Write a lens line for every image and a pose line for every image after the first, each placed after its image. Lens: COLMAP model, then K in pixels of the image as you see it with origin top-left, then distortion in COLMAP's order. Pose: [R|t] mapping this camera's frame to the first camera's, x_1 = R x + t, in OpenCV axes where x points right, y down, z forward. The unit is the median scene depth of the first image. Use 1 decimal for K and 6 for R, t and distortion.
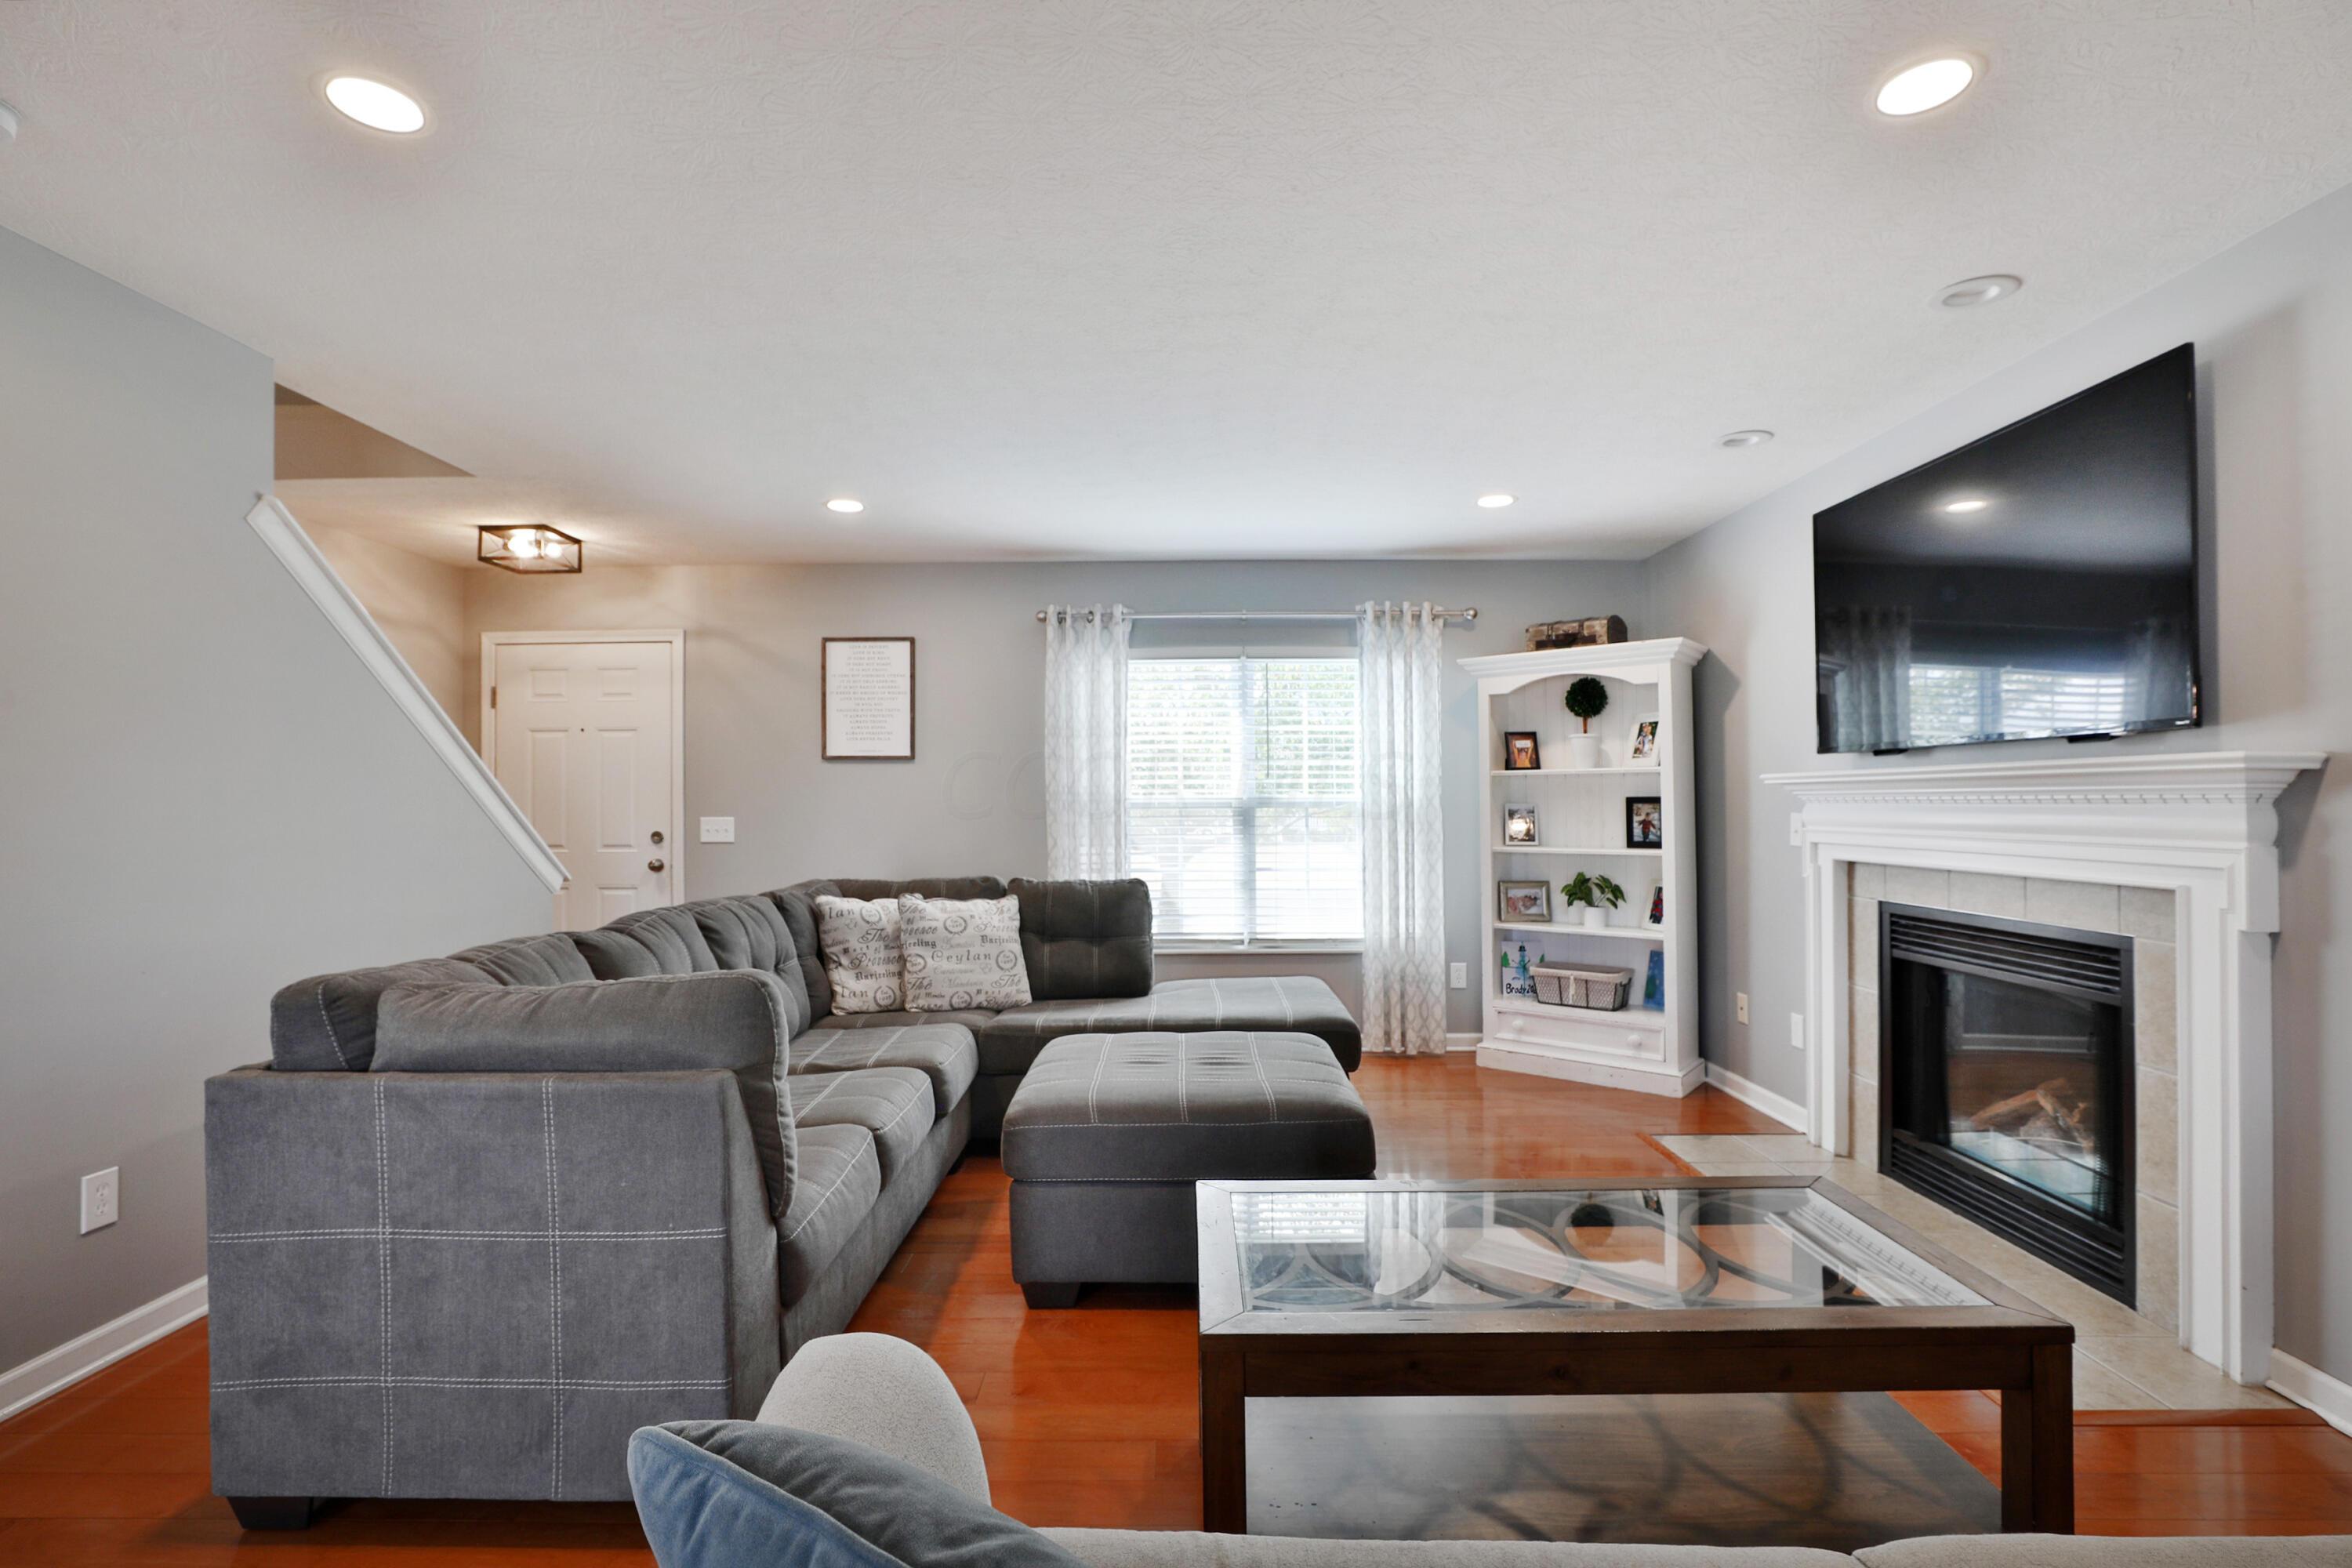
lens RADIAL K [[1116.6, 0, 1176.0], [0, 1116.6, 784.0], [0, 0, 1]] dist [-0.023124, 0.000218]
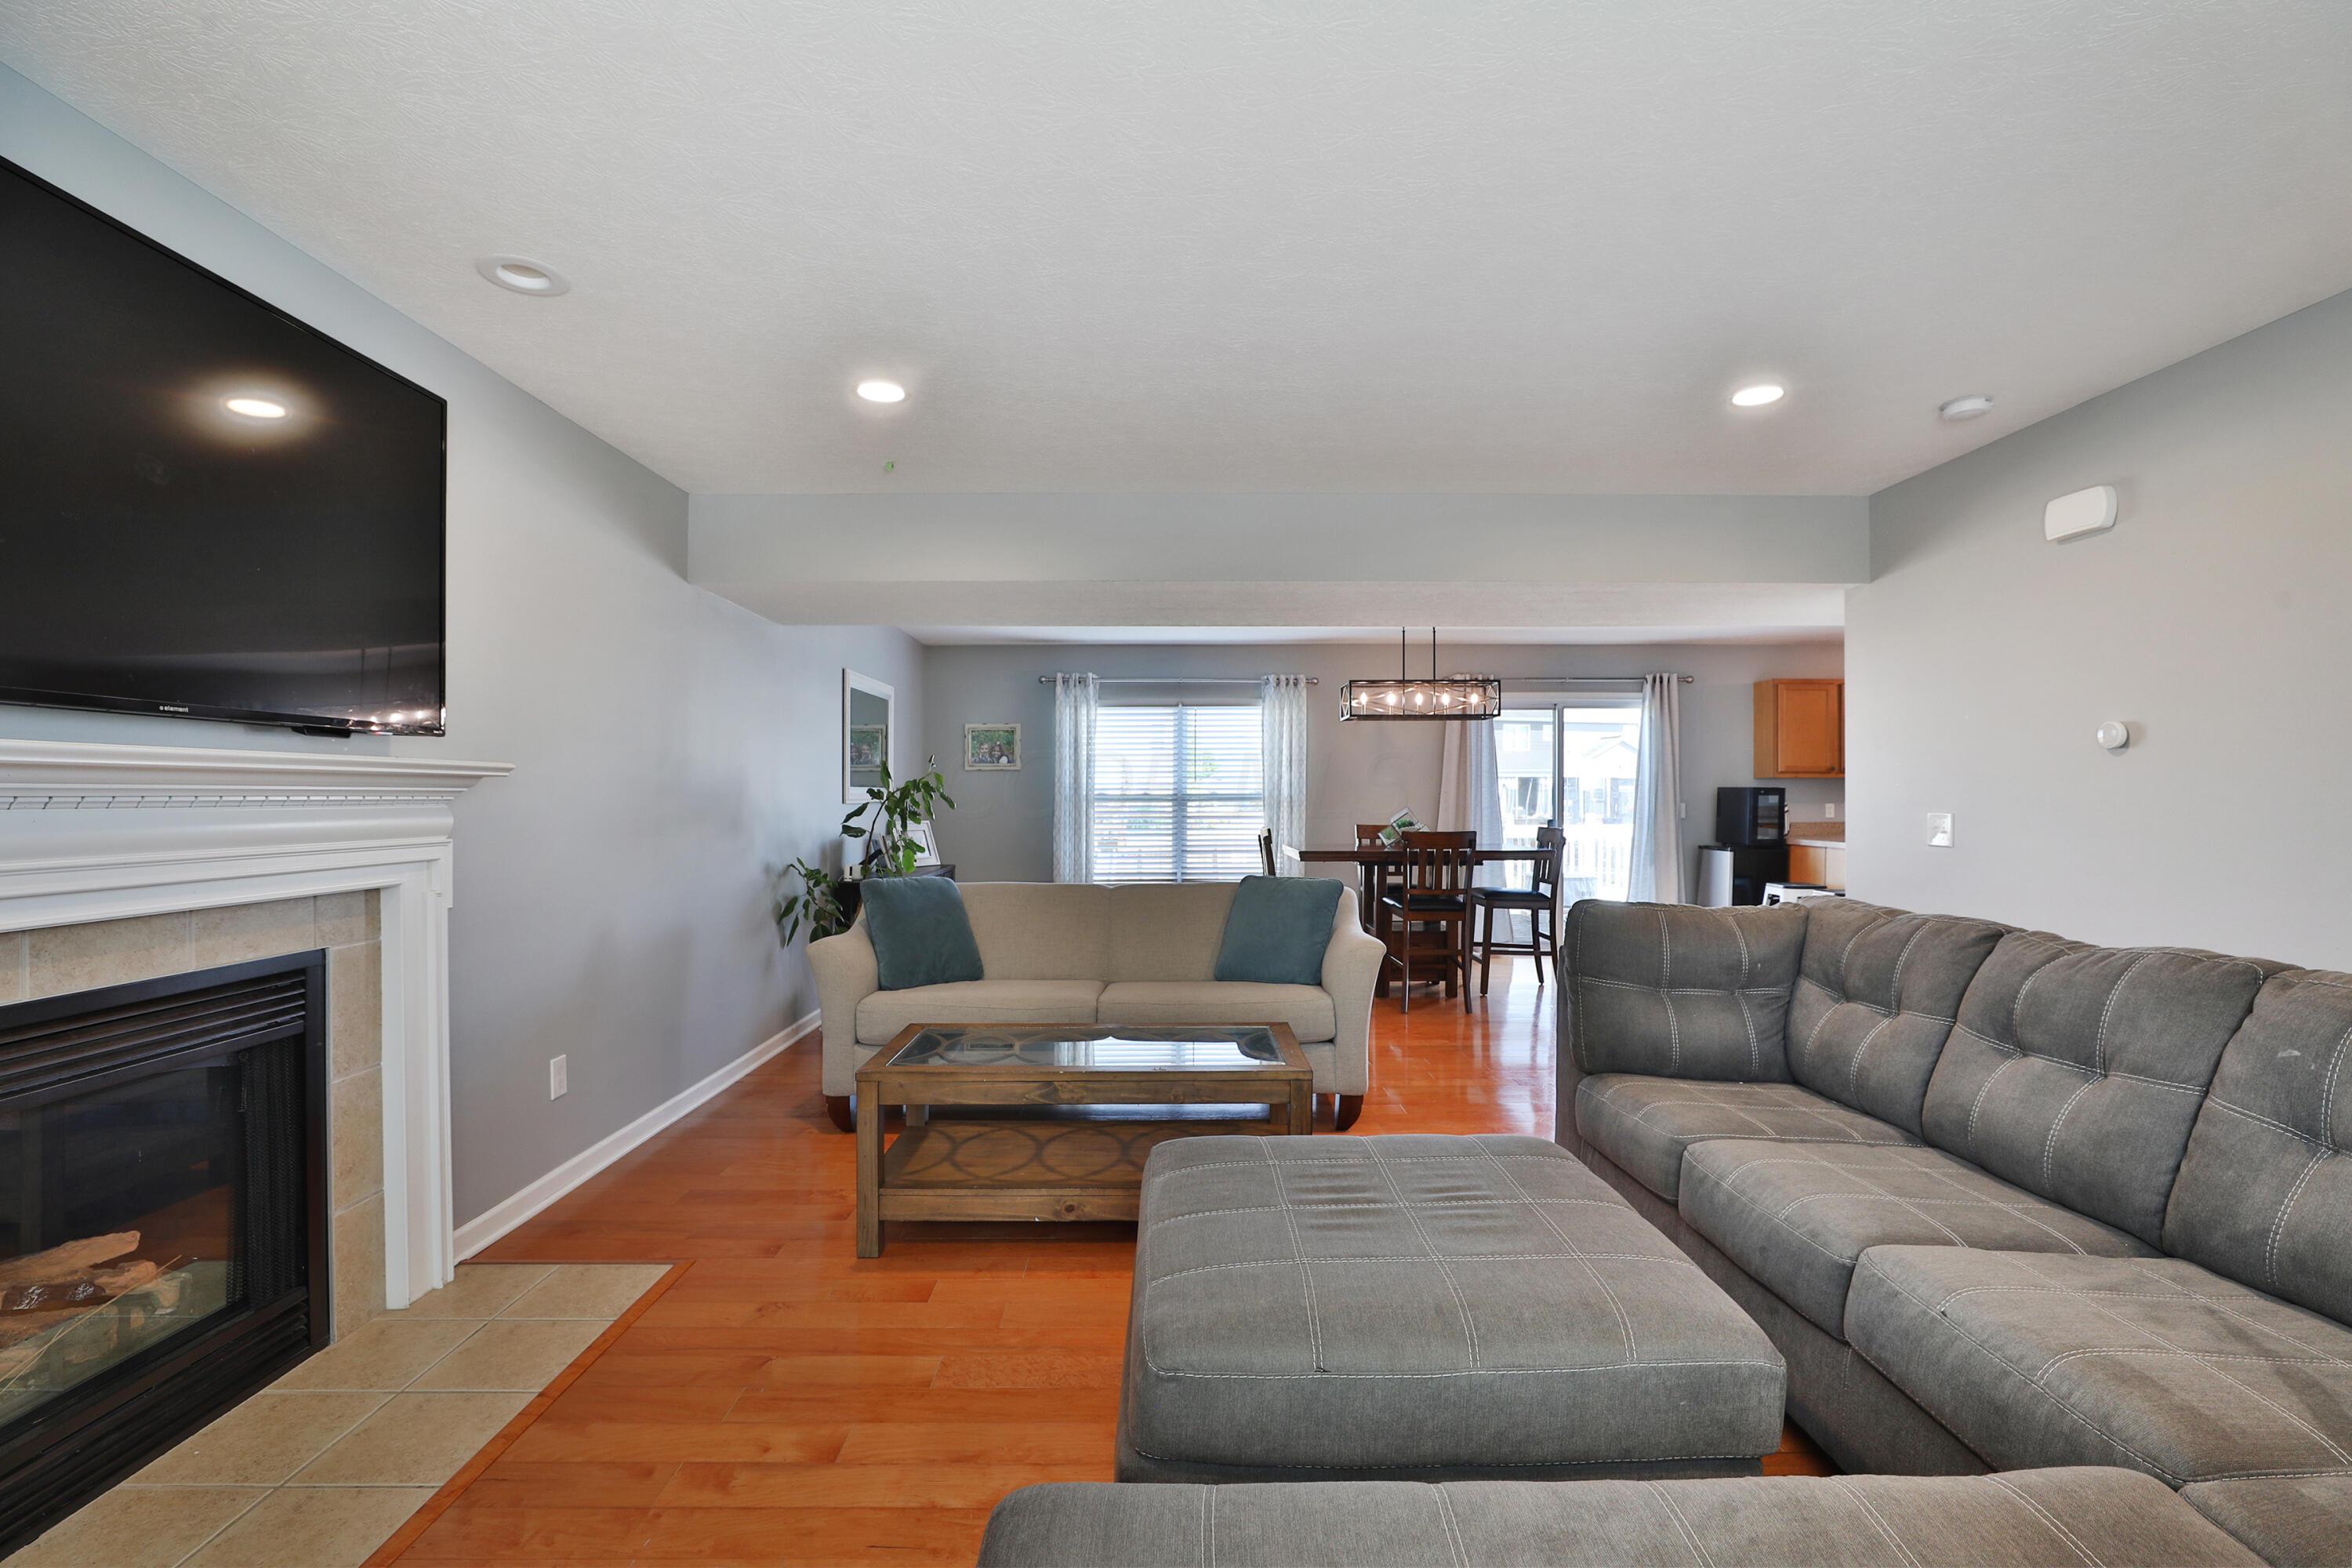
lens RADIAL K [[1066.2, 0, 1171.9], [0, 1066.2, 808.1], [0, 0, 1]] dist [-0.000234, 0.000010]
pose [[-0.999277, 0.006259, -0.037510, 0.111157], [0.006479, 0.999962, -0.005772, 0.018052], [0.037472, -0.006010, -0.999280, 1.163606]]
